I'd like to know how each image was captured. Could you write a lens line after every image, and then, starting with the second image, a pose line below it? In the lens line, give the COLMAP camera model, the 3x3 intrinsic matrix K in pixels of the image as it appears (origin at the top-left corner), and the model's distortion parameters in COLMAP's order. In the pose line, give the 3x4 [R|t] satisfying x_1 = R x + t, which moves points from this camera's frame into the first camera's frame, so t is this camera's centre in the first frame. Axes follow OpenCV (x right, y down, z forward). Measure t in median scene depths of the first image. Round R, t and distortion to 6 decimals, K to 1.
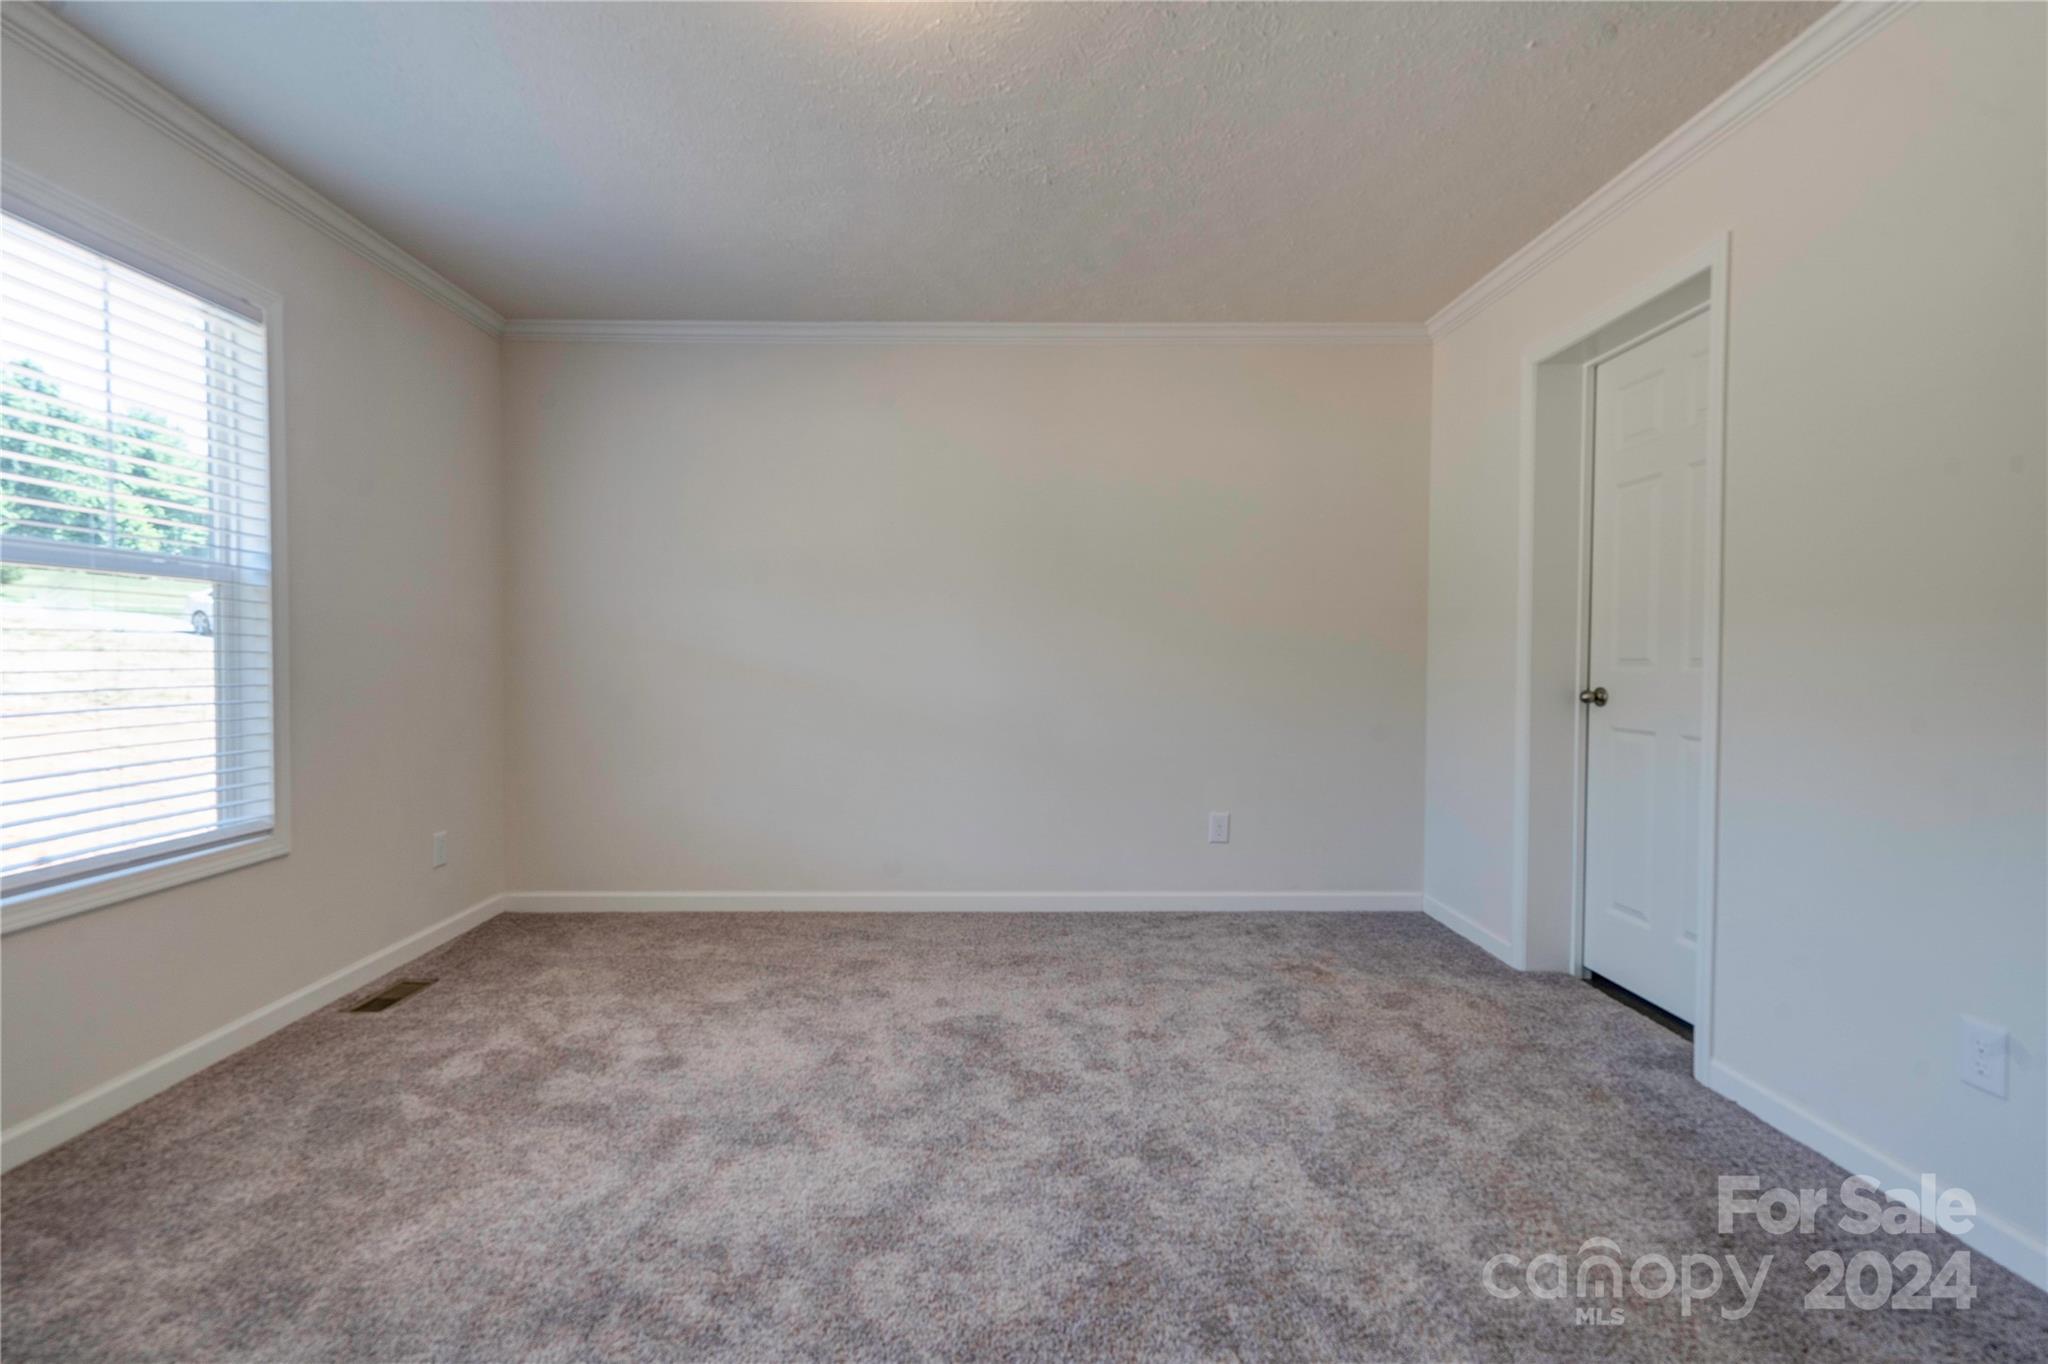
lens RADIAL K [[939.2, 0, 1013.6], [0, 939.2, 682.7], [0, 0, 1]] dist [-0.015019, 0.021775]
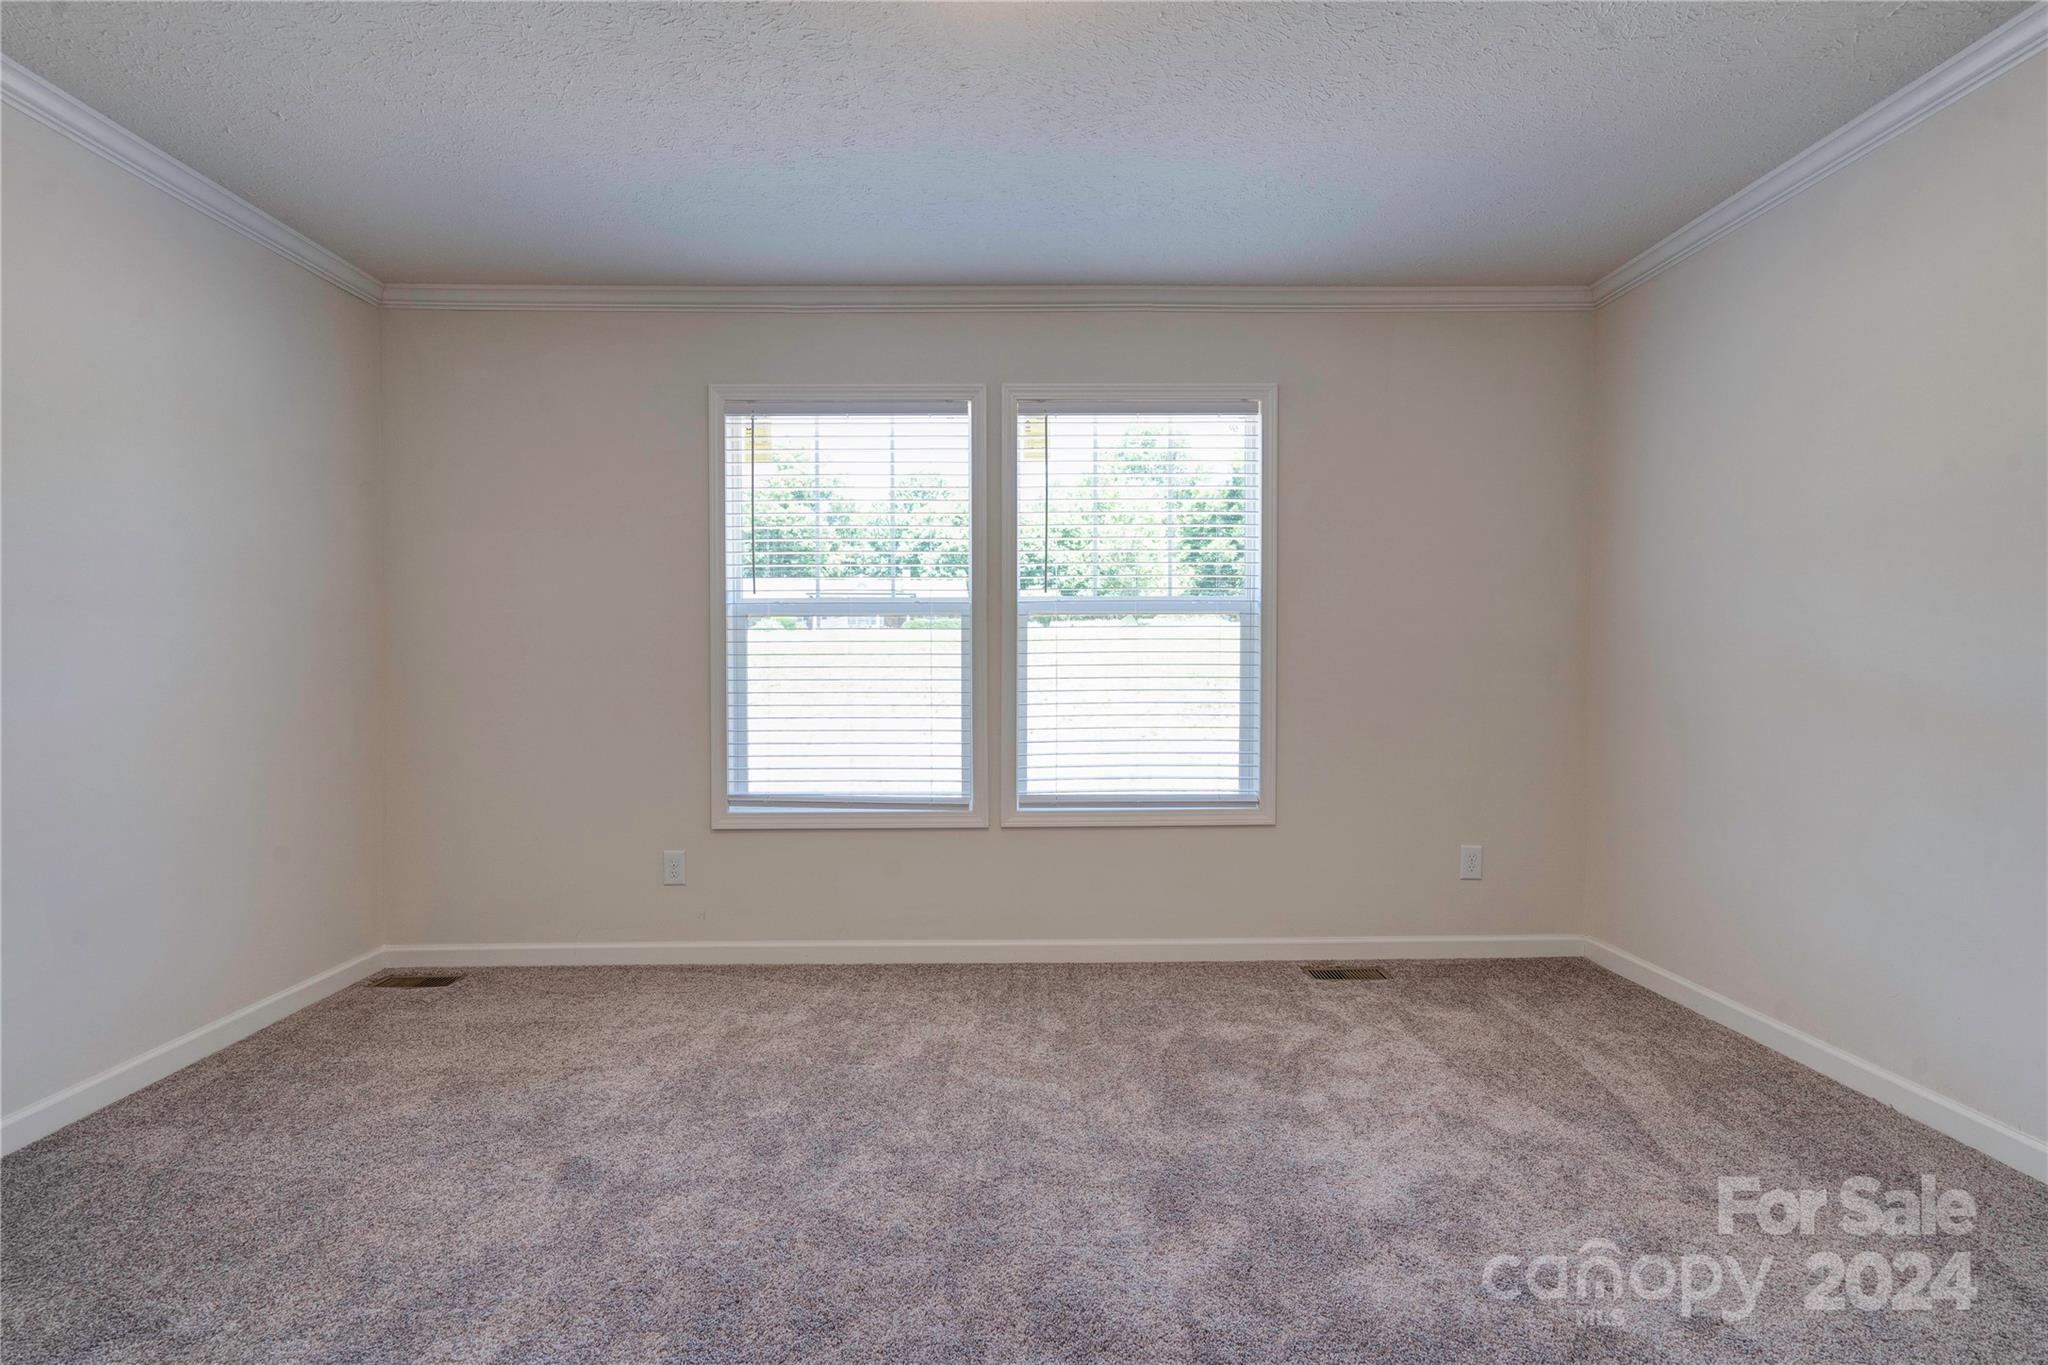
lens RADIAL K [[939.2, 0, 1013.6], [0, 939.2, 683.2], [0, 0, 1]] dist [-0.015019, 0.021775]
pose [[-0.001166, 0.015538, -0.999879, 0.493727], [-0.029806, 0.999434, 0.015565, -0.017305], [0.999555, 0.029821, -0.000702, 0.667060]]
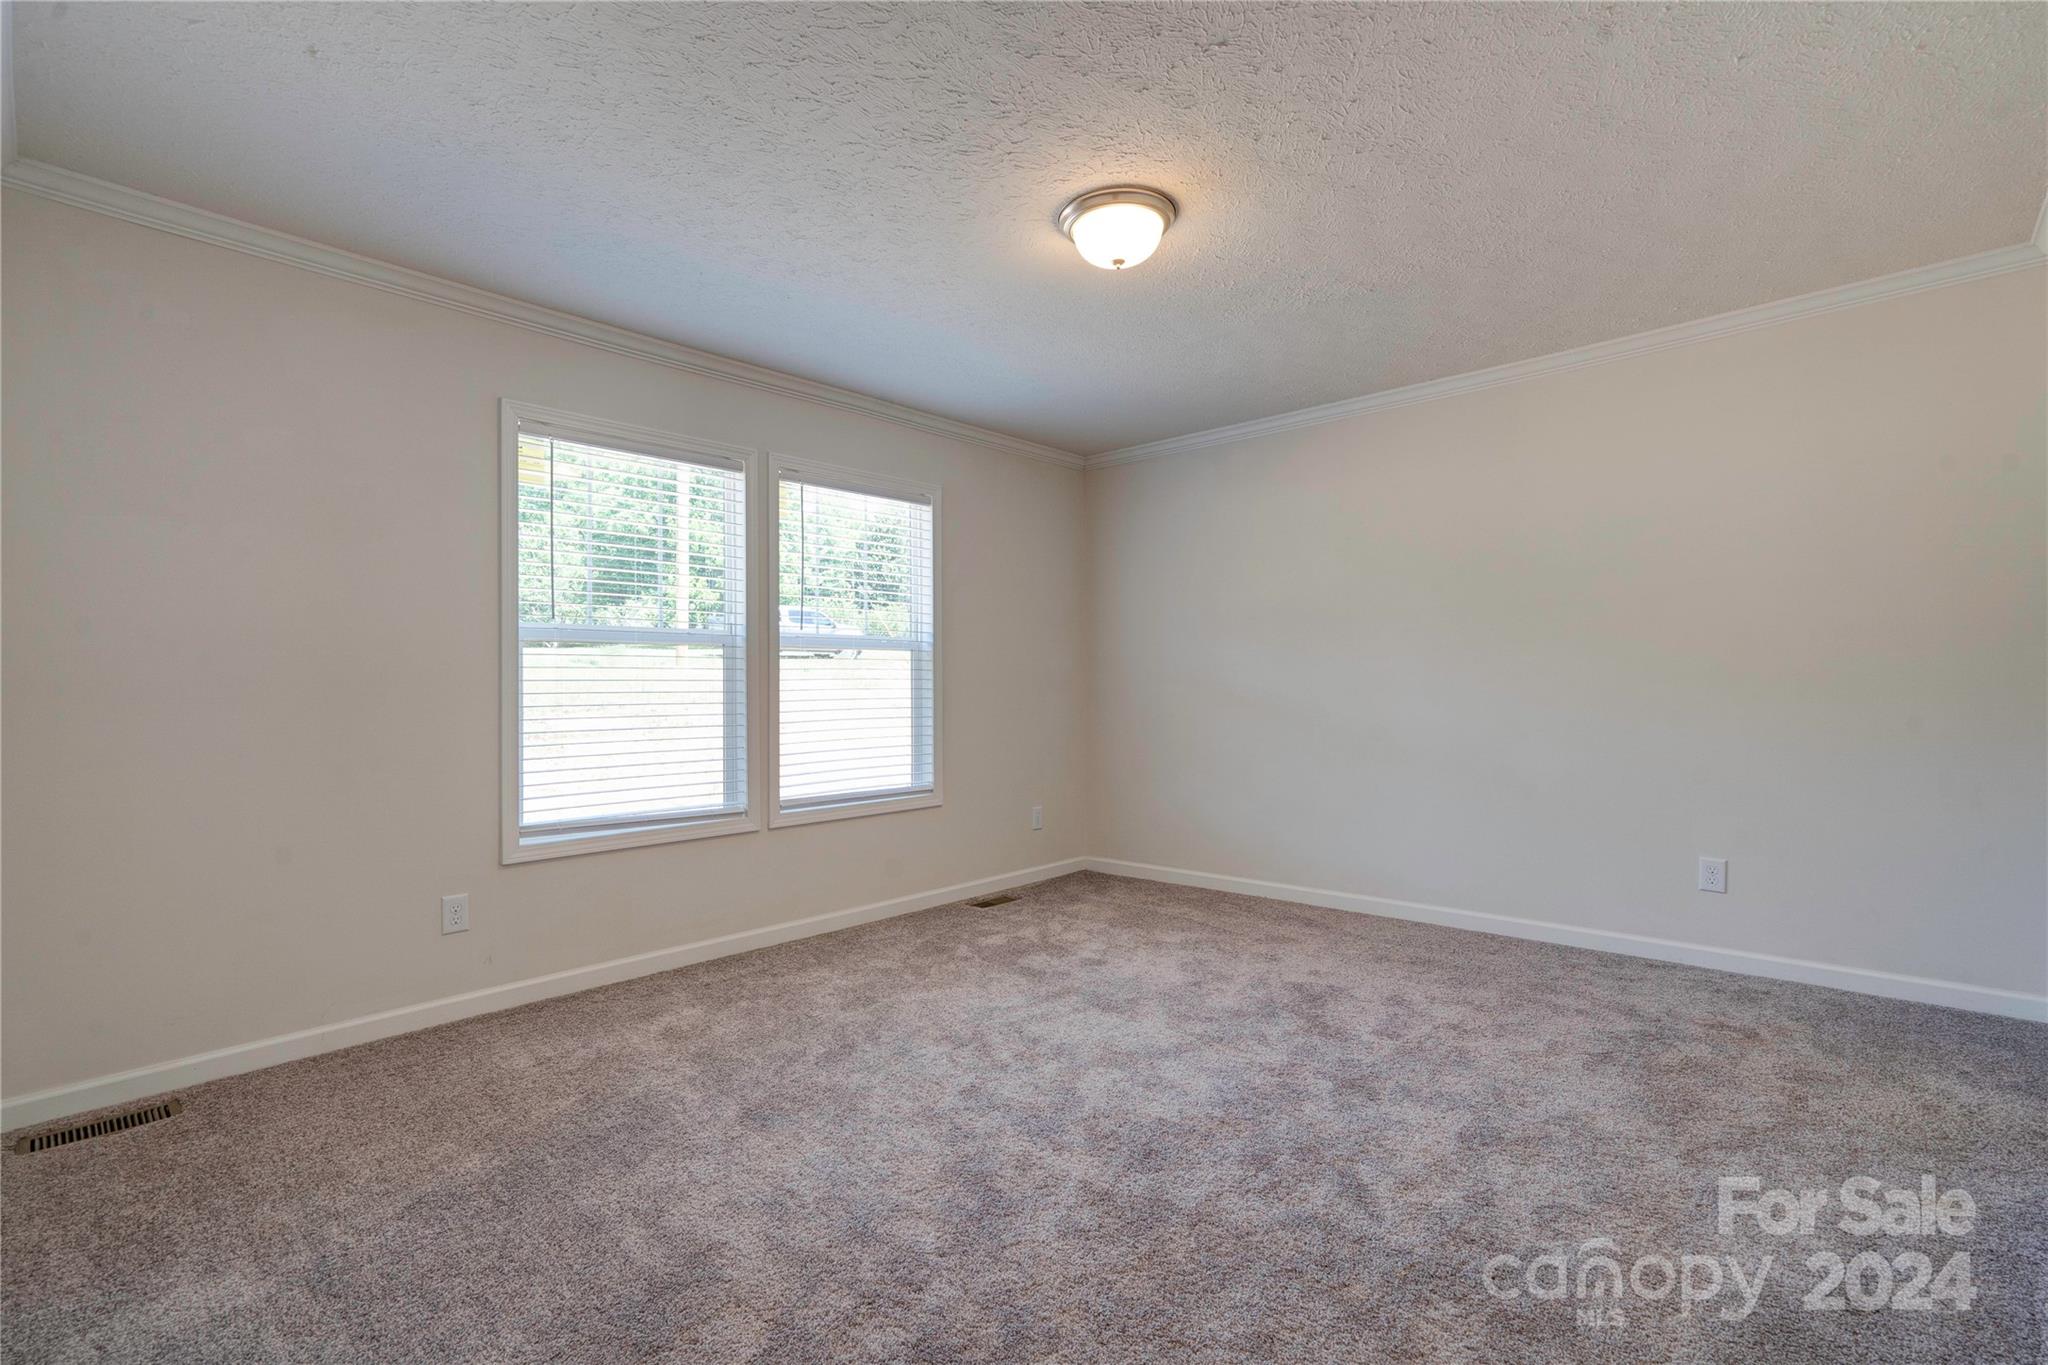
lens RADIAL K [[939.9, 0, 1001.8], [0, 939.9, 685.0], [0, 0, 1]] dist [0.018518, 0.001323]
pose [[0.716590, -0.015342, -0.697325, 0.531530], [-0.009491, 0.999451, -0.031742, 0.015393], [0.697430, 0.029364, 0.716051, -0.172620]]
